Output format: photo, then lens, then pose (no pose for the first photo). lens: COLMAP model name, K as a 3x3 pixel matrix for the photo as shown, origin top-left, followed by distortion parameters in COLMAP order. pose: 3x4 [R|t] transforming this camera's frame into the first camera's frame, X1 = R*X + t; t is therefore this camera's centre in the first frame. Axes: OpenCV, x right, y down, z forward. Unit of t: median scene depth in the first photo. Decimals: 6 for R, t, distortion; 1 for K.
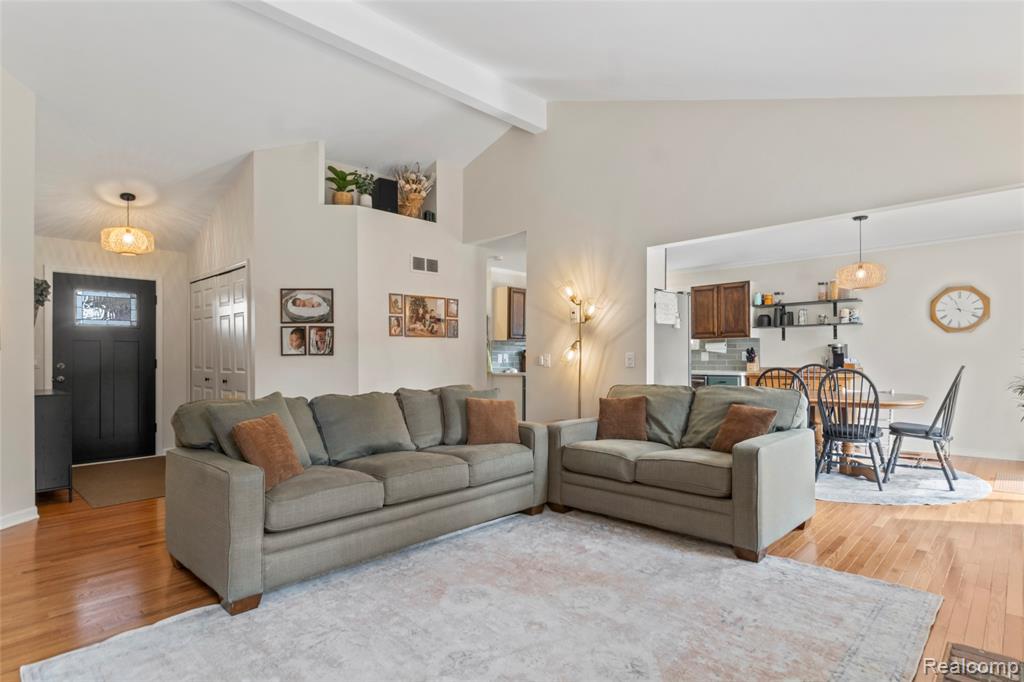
lens RADIAL K [[530.7, 0, 525.4], [0, 530.7, 356.7], [0, 0, 1]] dist [-0.001649, -0.003589]
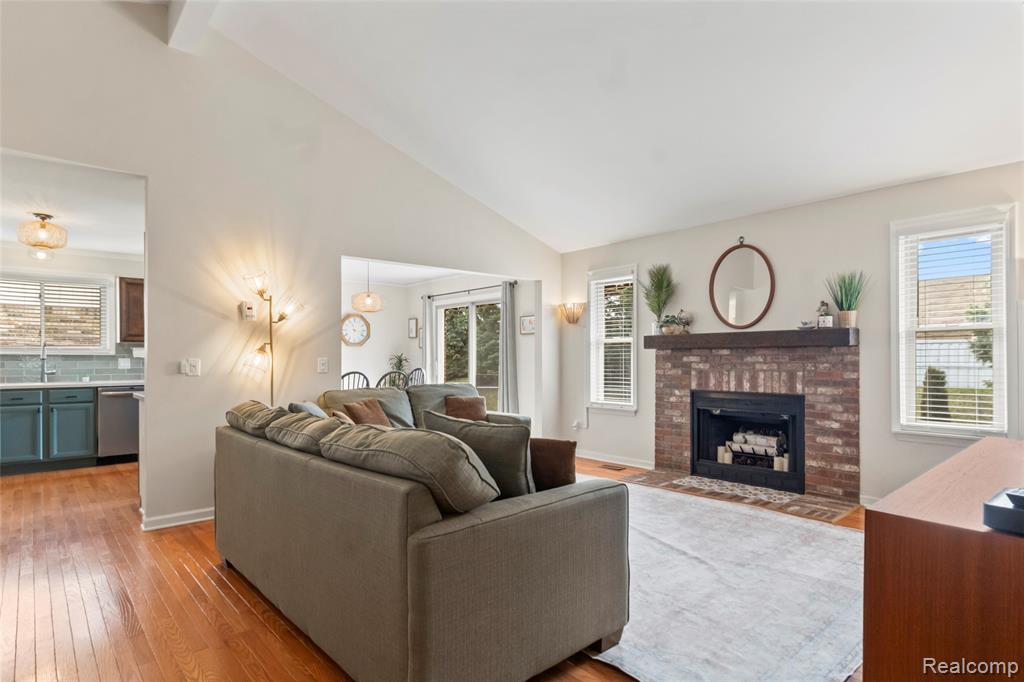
lens RADIAL K [[530.7, 0, 525.7], [0, 530.7, 358.6], [0, 0, 1]] dist [-0.001649, -0.003589]
pose [[0.077249, 0.009301, 0.996968, -0.485008], [0.005064, 0.999940, -0.009721, 0.003426], [-0.996999, 0.005800, 0.077197, 0.358379]]
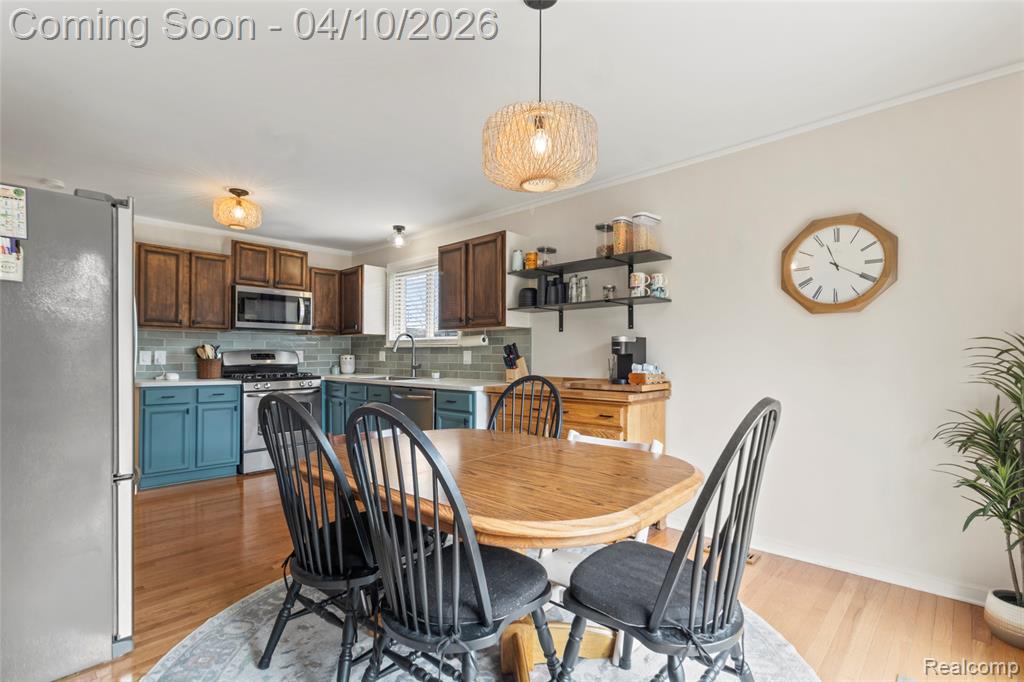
lens RADIAL K [[476.3, 0, 511.6], [0, 476.3, 354.0], [0, 0, 1]] dist [0.000896, -0.000391]
pose [[0.999951, 0.008724, 0.004639, 0.438605], [-0.008706, 0.999955, -0.003898, -0.003007], [-0.004673, 0.003857, 0.999982, 0.475834]]
